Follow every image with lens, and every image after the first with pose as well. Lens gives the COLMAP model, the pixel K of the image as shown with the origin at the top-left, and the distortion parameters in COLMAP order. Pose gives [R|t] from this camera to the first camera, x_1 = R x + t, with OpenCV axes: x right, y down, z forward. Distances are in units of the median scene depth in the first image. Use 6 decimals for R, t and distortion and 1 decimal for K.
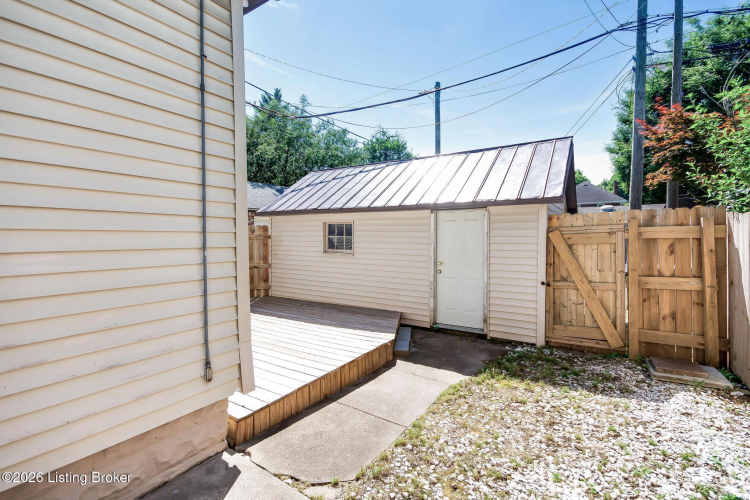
lens RADIAL K [[338.5, 0, 372.9], [0, 338.5, 243.2], [0, 0, 1]] dist [0.000643, -0.000273]
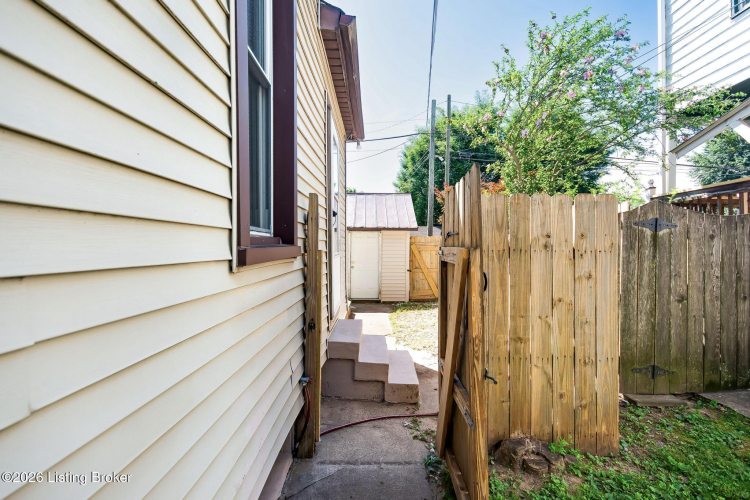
lens RADIAL K [[338.5, 0, 376.8], [0, 338.5, 252.0], [0, 0, 1]] dist [0.000643, -0.000273]
pose [[0.827505, 0.005138, 0.561436, -0.728841], [-0.002481, 0.999982, -0.005494, 0.019816], [-0.561454, 0.003153, 0.827502, -0.519126]]
